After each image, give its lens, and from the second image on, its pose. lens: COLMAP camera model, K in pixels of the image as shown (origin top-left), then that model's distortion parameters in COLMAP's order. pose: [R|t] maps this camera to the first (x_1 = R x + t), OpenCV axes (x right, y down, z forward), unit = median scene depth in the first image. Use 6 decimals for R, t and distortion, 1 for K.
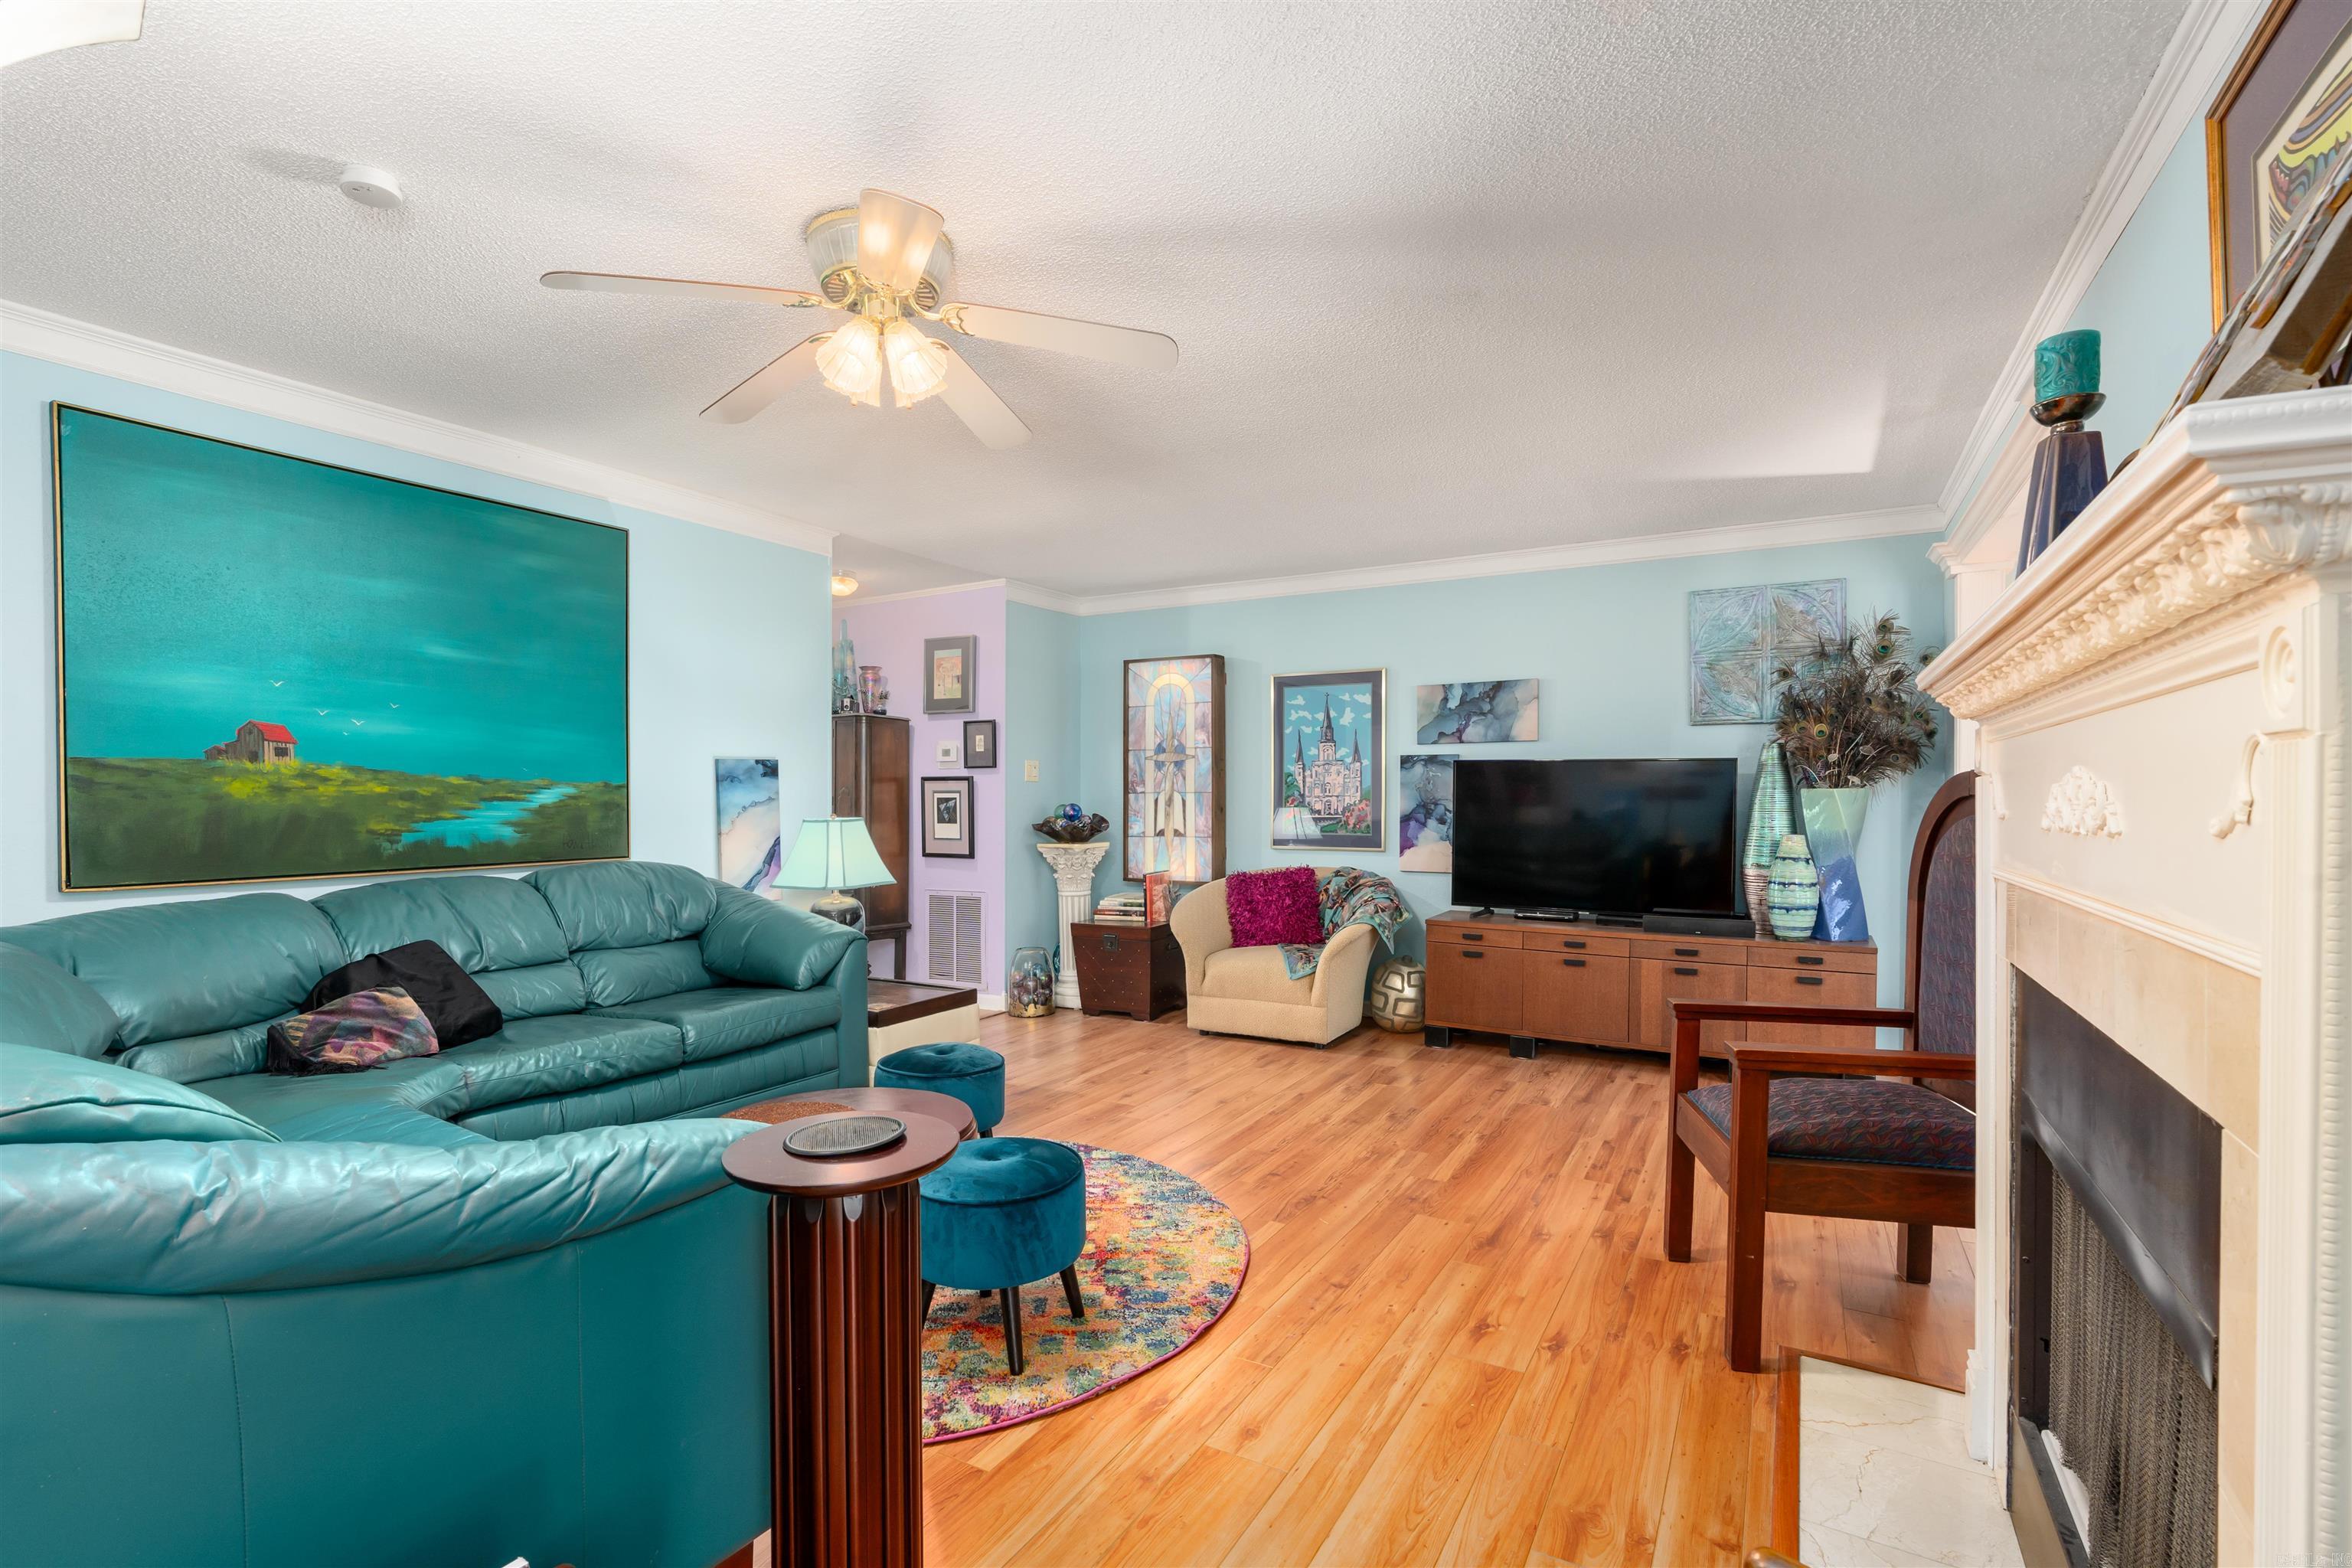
lens RADIAL K [[1084.1, 0, 1162.3], [0, 1084.1, 817.1], [0, 0, 1]] dist [-0.007880, 0.001462]
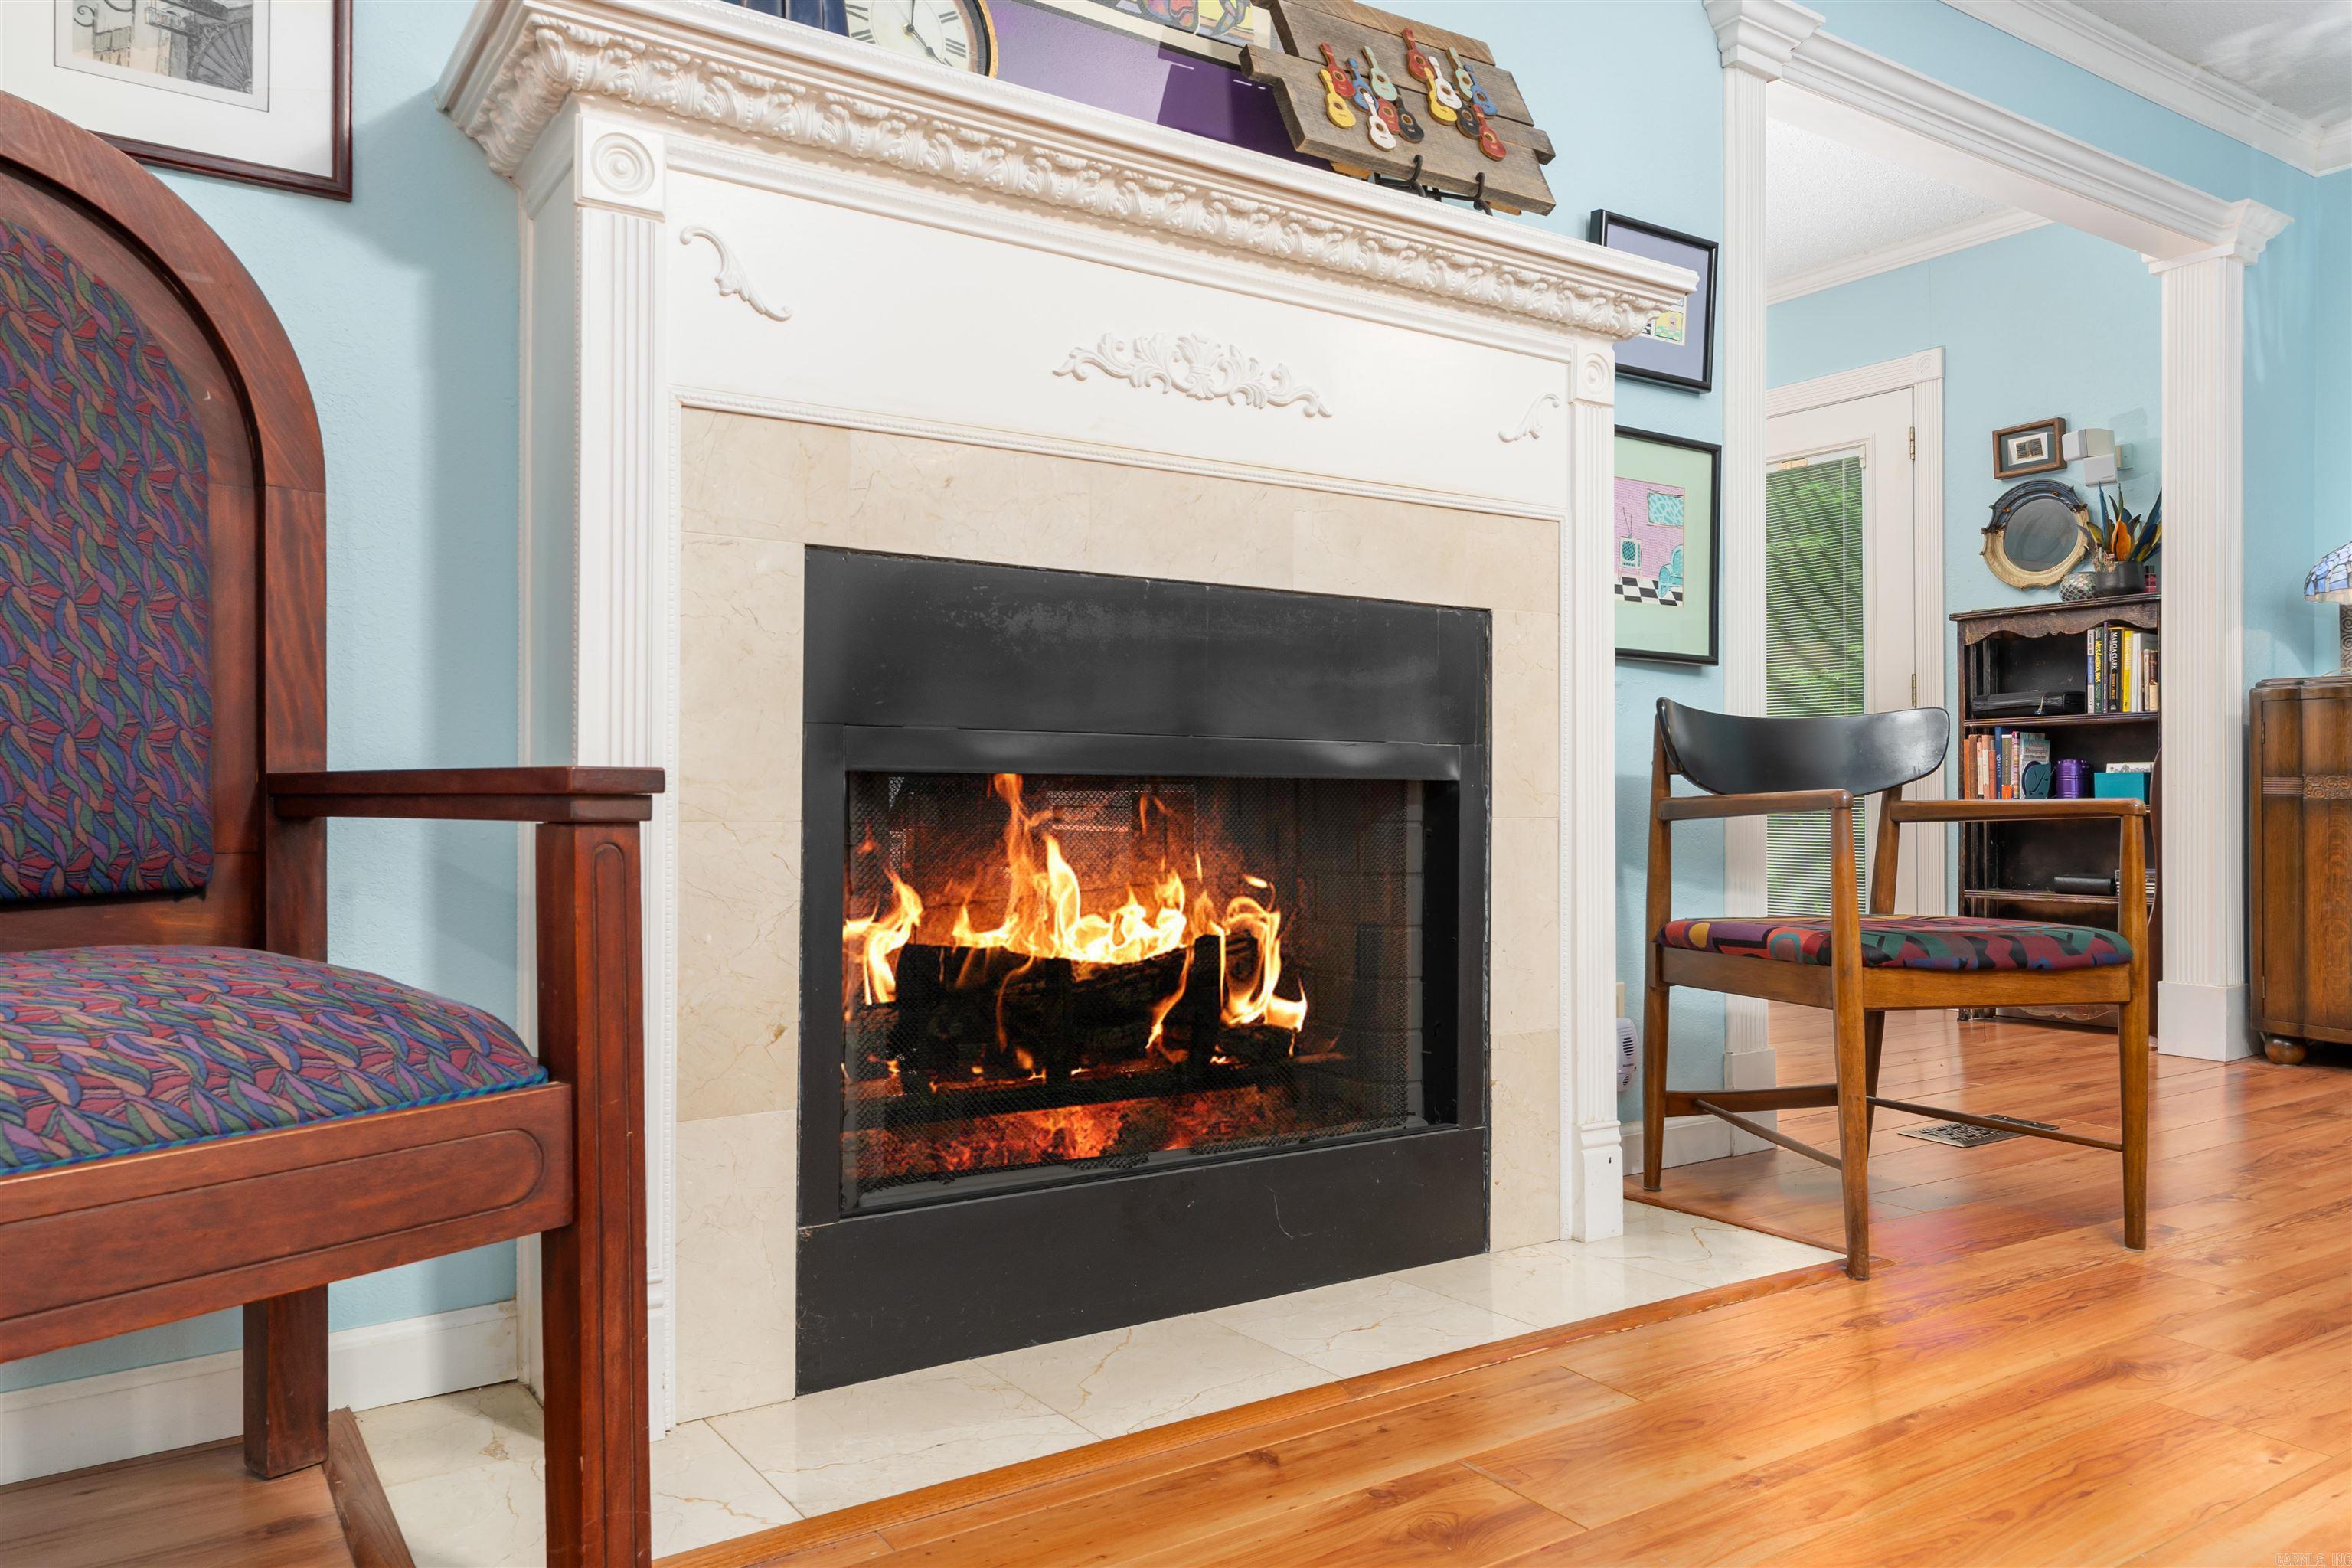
lens RADIAL K [[1614.5, 0, 1162.1], [0, 1614.5, 773.5], [0, 0, 1]] dist [0.003820, 0.004252]
pose [[-0.899404, -0.001018, 0.437117, 0.084516], [0.003299, 0.999953, 0.009116, 0.135518], [-0.437106, 0.009641, -0.899358, 0.921987]]
